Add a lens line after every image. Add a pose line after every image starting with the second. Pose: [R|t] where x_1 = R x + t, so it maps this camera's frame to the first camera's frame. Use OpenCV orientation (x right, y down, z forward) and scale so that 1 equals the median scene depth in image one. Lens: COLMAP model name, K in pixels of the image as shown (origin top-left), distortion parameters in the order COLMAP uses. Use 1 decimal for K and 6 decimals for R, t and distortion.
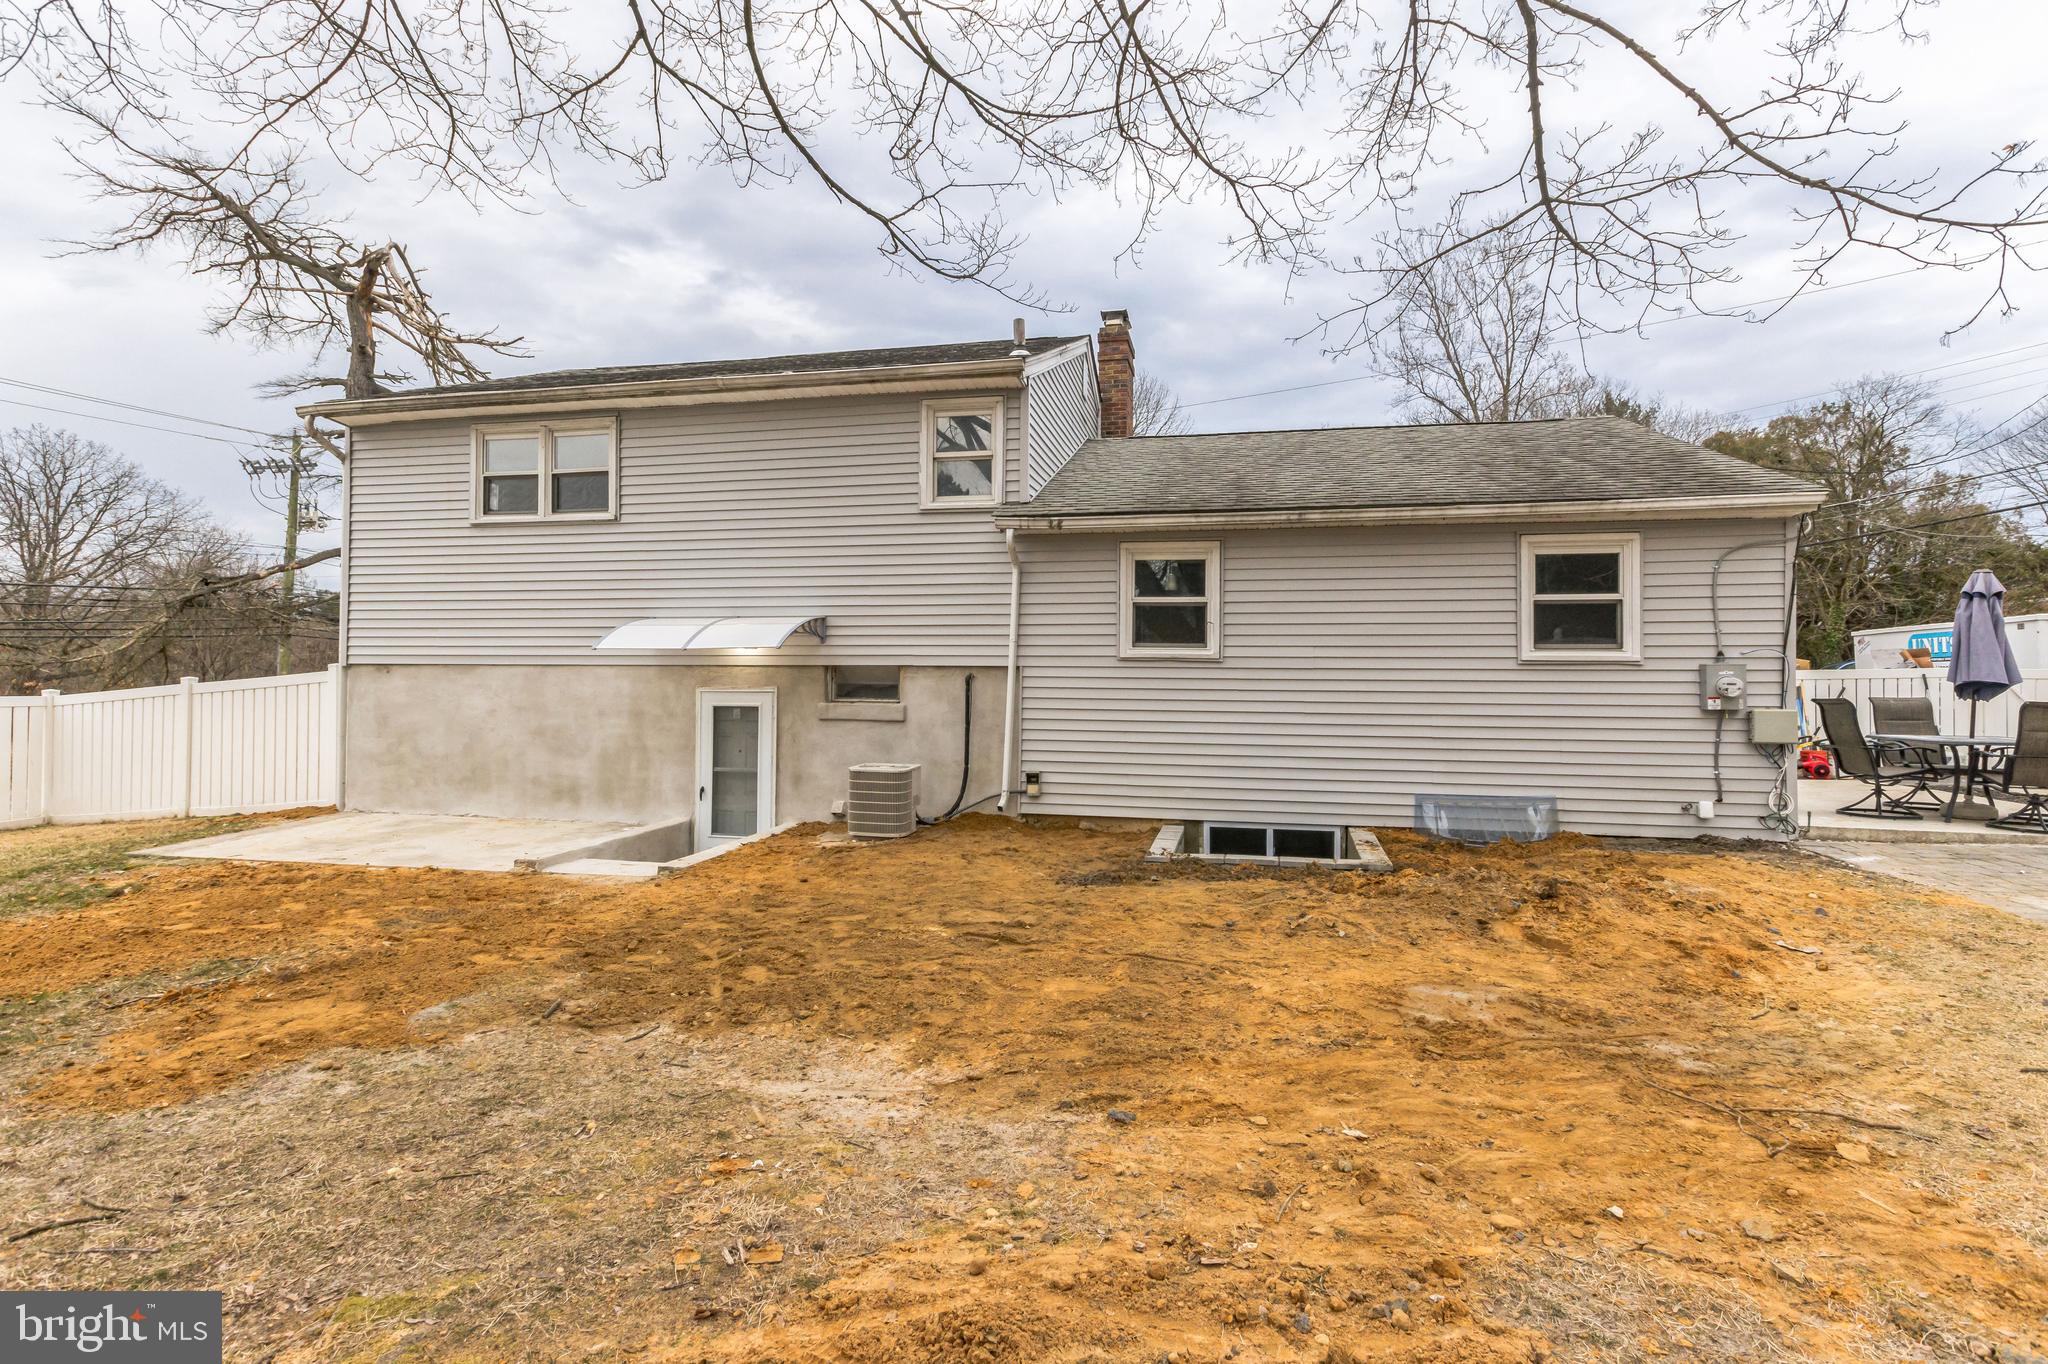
lens RADIAL K [[936.4, 0, 1066.7], [0, 936.4, 670.8], [0, 0, 1]] dist [0.004368, 0.000338]
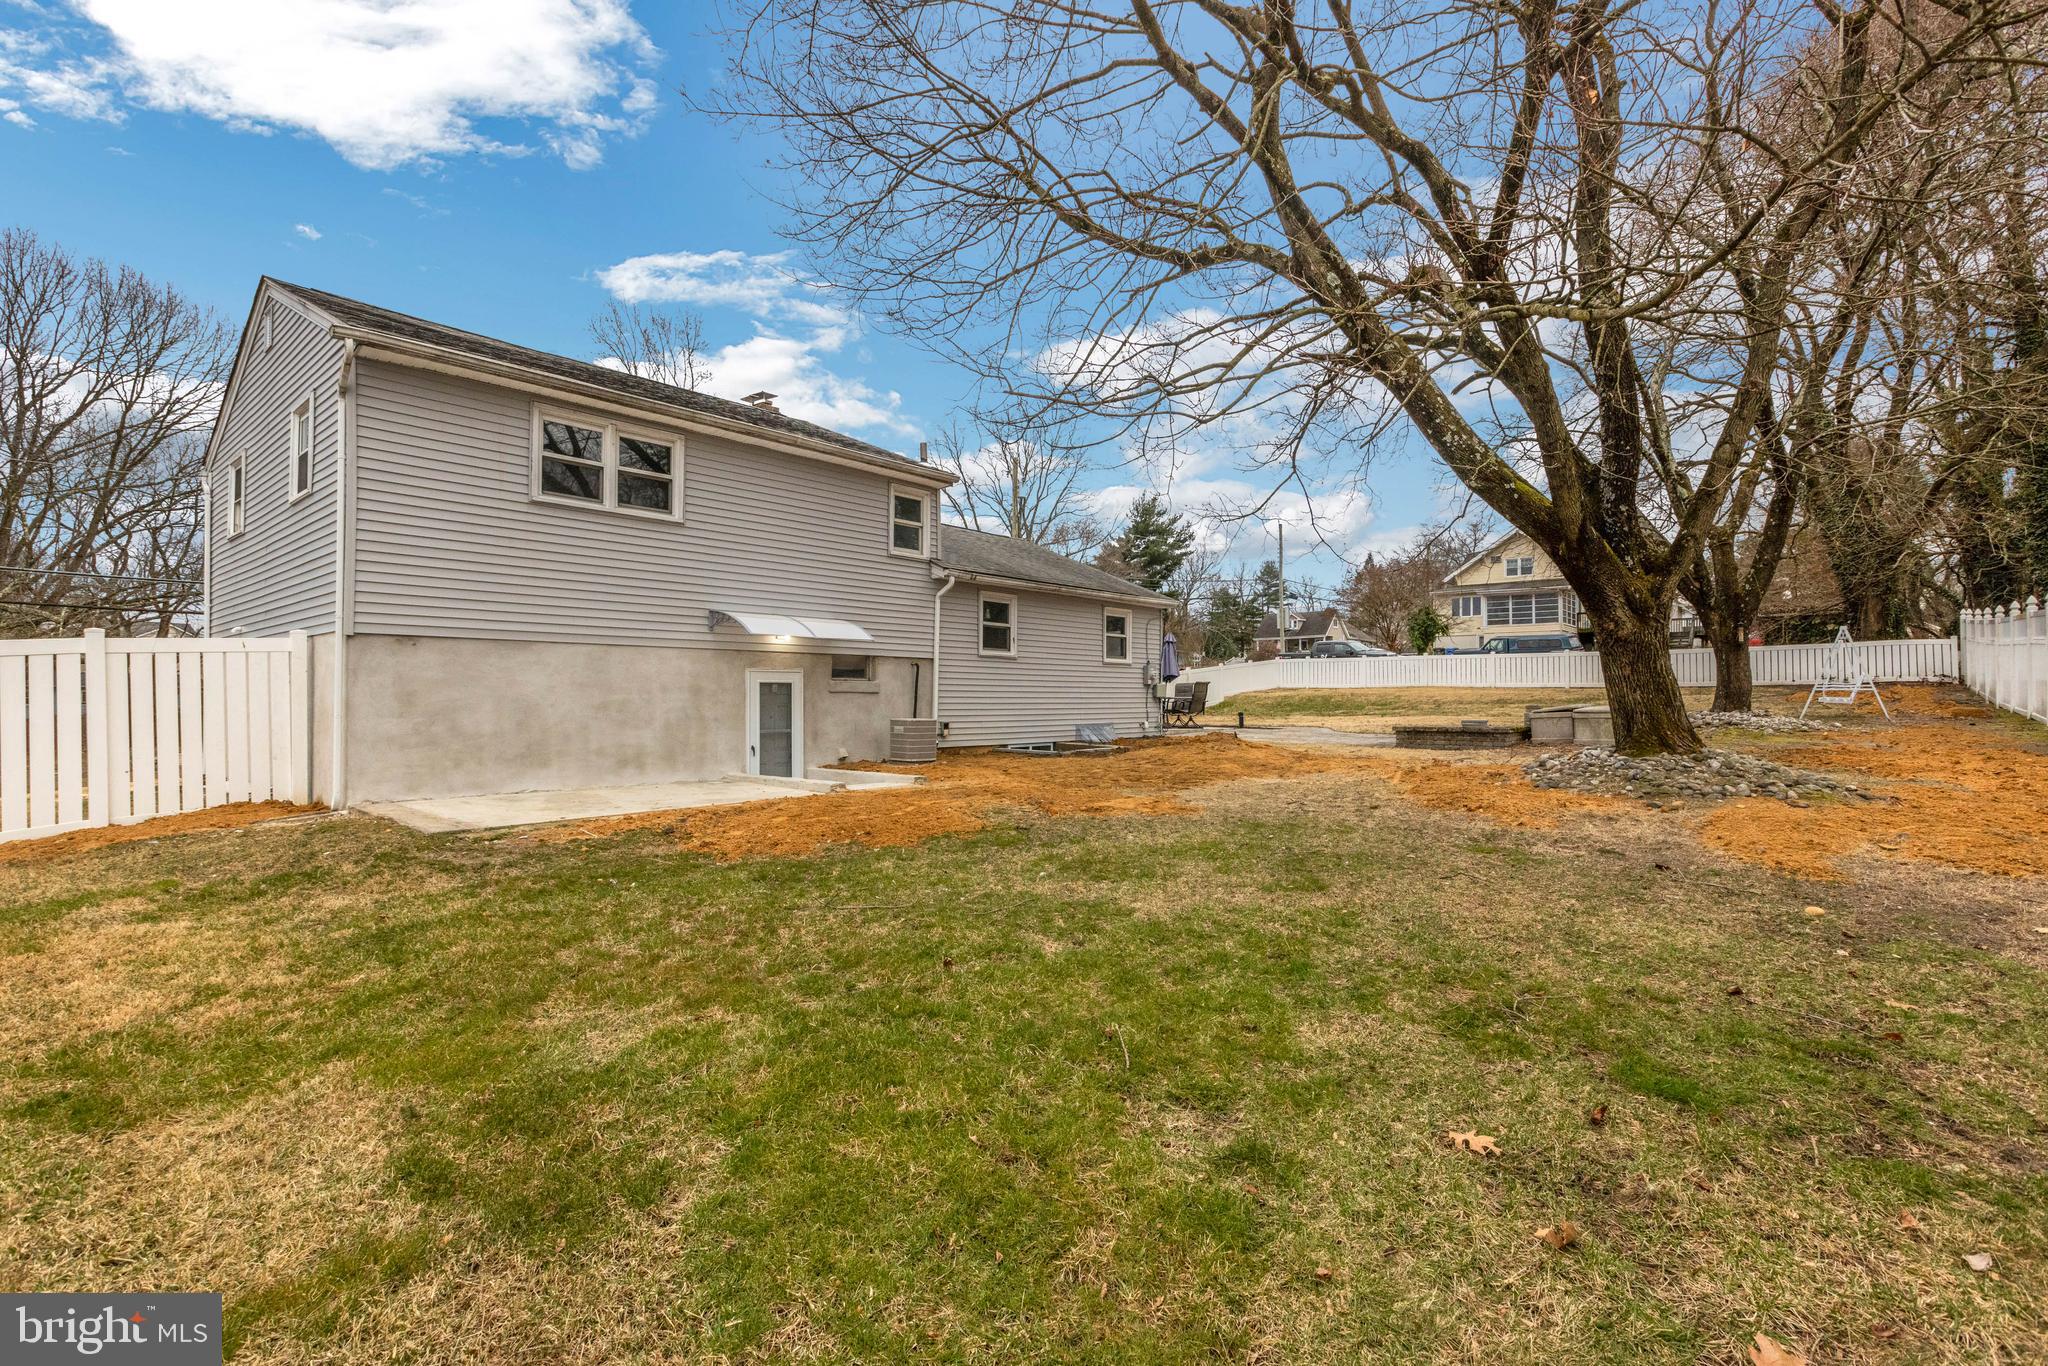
lens RADIAL K [[953.0, 0, 1013.9], [0, 953.0, 695.3], [0, 0, 1]] dist [0.004713, -0.000181]
pose [[0.496328, -0.004226, 0.868125, -1.448750], [-0.008044, 0.999923, 0.009466, 0.043192], [-0.868098, -0.011682, 0.496256, 0.052345]]
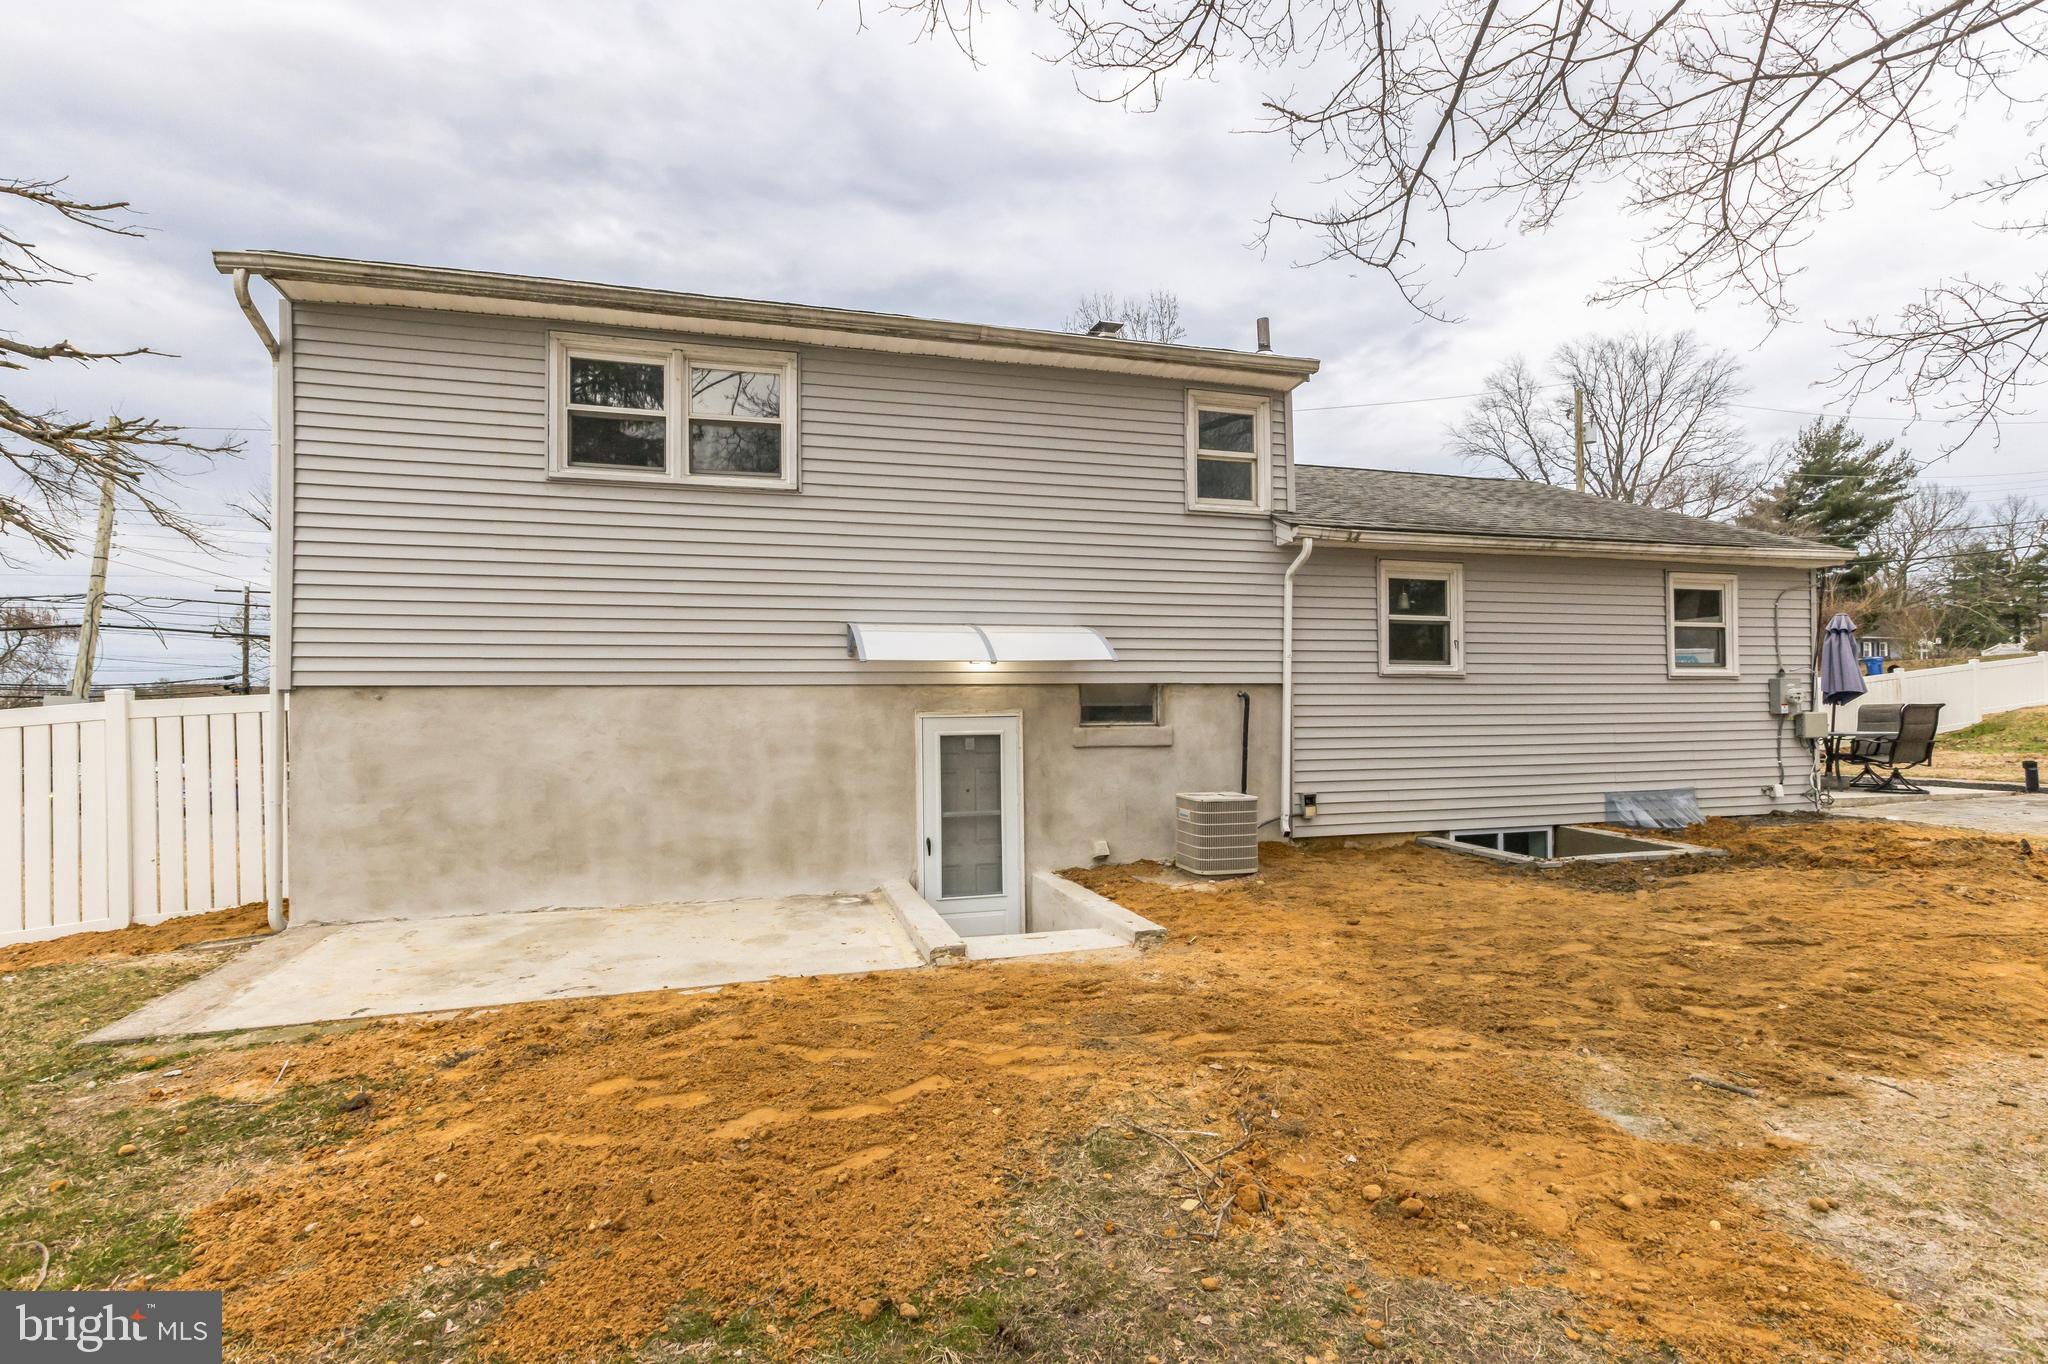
lens RADIAL K [[953.0, 0, 1013.9], [0, 953.0, 694.3], [0, 0, 1]] dist [0.004713, -0.000181]
pose [[0.887879, -0.008654, 0.459996, -0.751249], [0.010104, 0.999949, -0.000691, 0.004097], [-0.459966, 0.005262, 0.887921, 0.271630]]
